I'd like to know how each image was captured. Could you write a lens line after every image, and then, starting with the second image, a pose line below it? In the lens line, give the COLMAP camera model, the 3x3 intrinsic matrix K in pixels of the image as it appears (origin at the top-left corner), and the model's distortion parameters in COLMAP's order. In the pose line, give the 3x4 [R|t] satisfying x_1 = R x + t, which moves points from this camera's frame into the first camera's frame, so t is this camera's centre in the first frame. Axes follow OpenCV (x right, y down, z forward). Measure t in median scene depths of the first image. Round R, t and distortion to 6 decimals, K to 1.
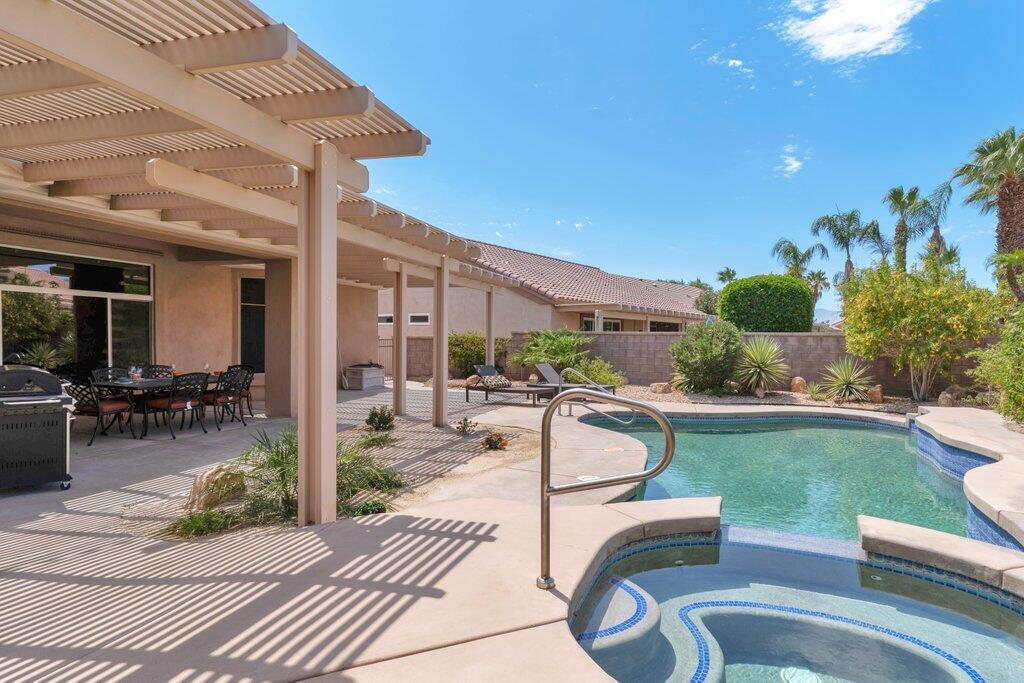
lens RADIAL K [[535.9, 0, 518.3], [0, 535.9, 344.2], [0, 0, 1]] dist [-0.003907, 0.004214]
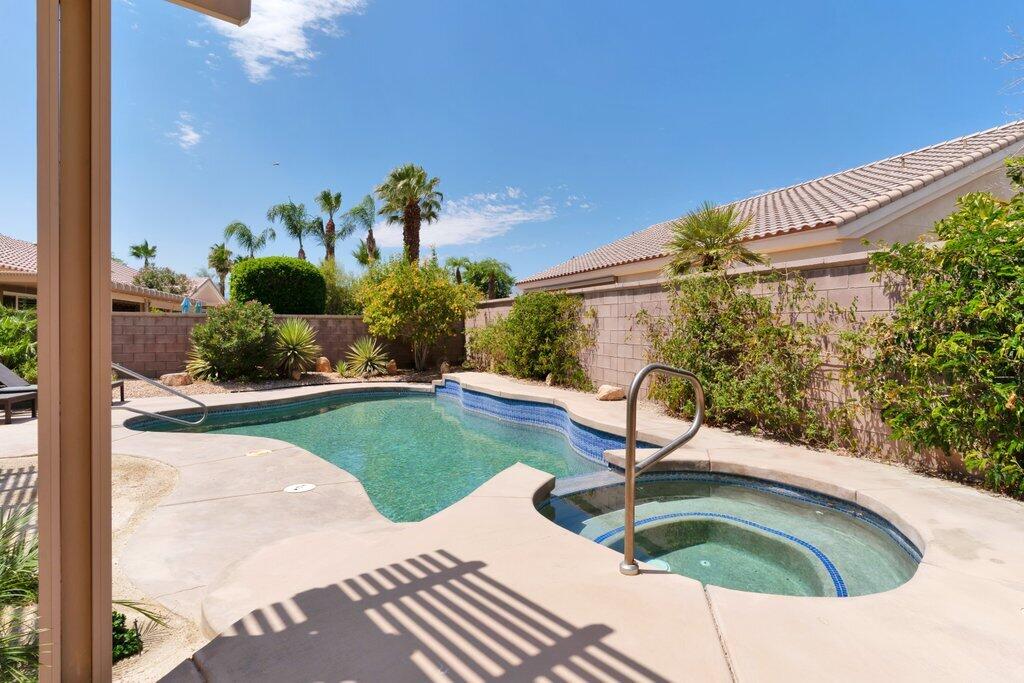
lens RADIAL K [[535.9, 0, 510.7], [0, 535.9, 332.5], [0, 0, 1]] dist [-0.003907, 0.004214]
pose [[0.566973, -0.016163, 0.823577, -0.147614], [0.008128, 0.999869, 0.014028, 0.000792], [-0.823696, -0.001260, 0.567030, 0.108577]]
